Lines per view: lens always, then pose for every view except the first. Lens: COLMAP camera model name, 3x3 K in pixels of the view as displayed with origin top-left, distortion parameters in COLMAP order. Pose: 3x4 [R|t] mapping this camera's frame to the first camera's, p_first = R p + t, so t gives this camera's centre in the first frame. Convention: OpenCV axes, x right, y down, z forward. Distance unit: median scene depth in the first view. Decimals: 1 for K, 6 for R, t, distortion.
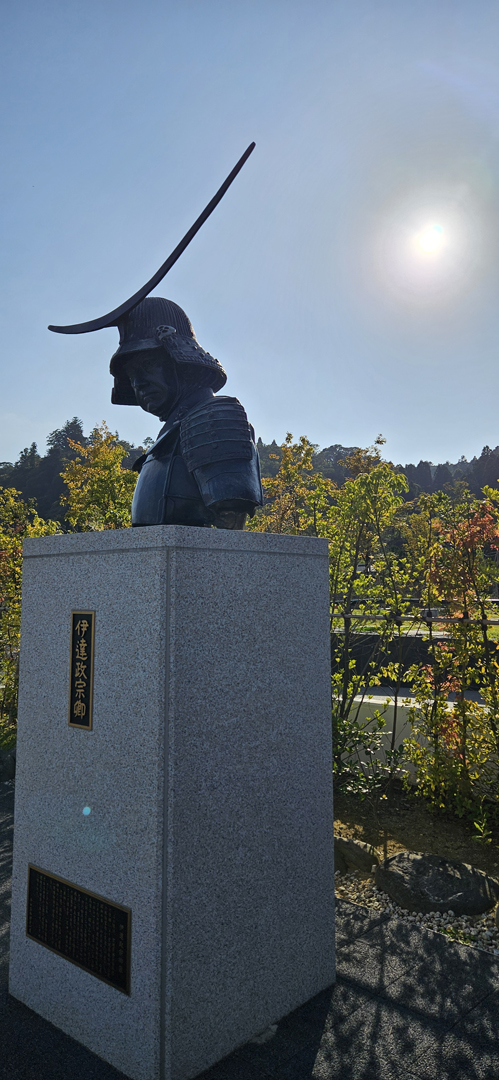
lens RADIAL K [[730.0, 0, 250.2], [0, 730.0, 528.8], [0, 0, 1]] dist [0.052997, -0.047135]
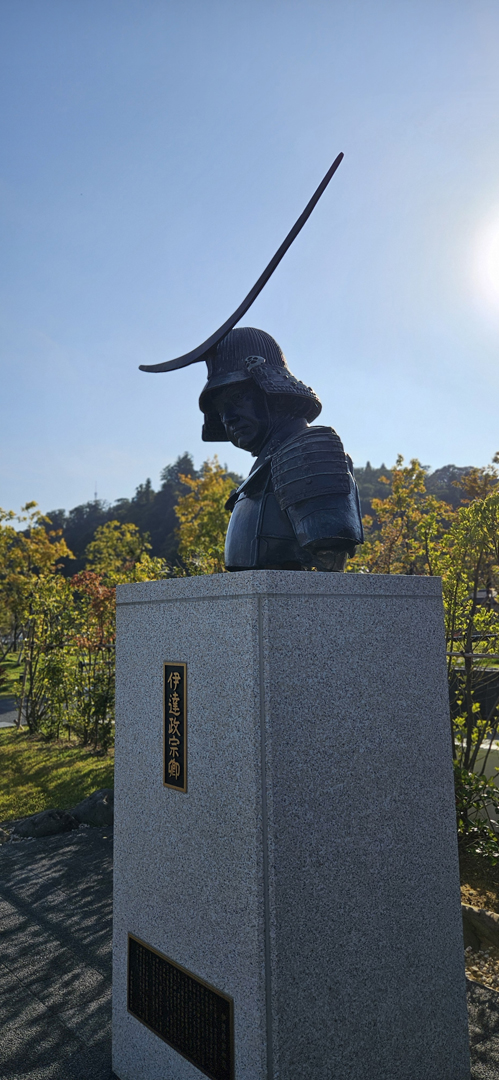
lens RADIAL K [[730.0, 0, 247.9], [0, 730.0, 530.7], [0, 0, 1]] dist [0.052997, -0.047135]
pose [[0.987385, -0.036837, -0.153991, 0.015142], [0.031454, 0.998811, -0.037249, -0.018611], [0.155180, 0.031935, 0.987370, 0.080498]]
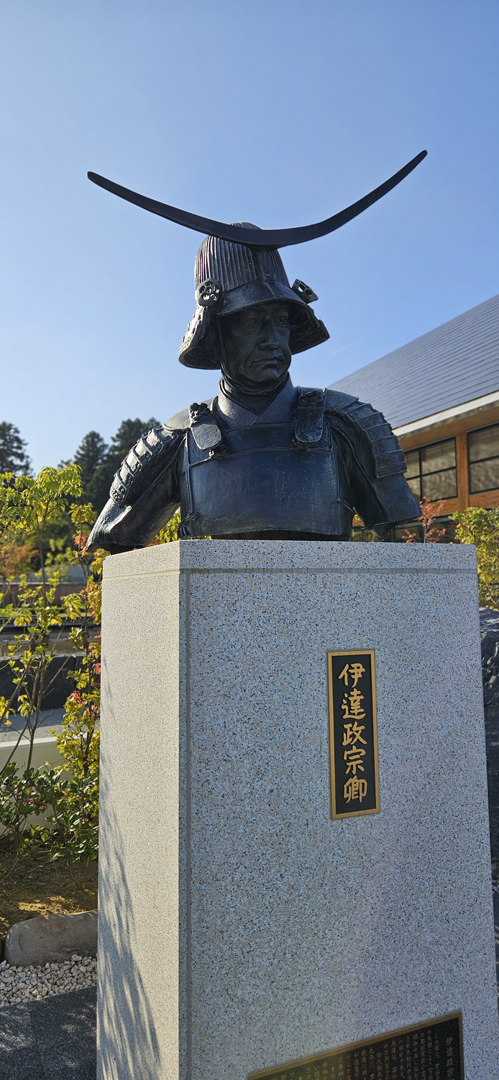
lens RADIAL K [[730.0, 0, 244.6], [0, 730.0, 528.4], [0, 0, 1]] dist [0.052997, -0.047135]
pose [[0.394747, 0.079362, 0.915356, -0.925723], [-0.069306, 0.995996, -0.056465, 0.039439], [-0.916172, -0.041151, 0.398667, 0.802536]]
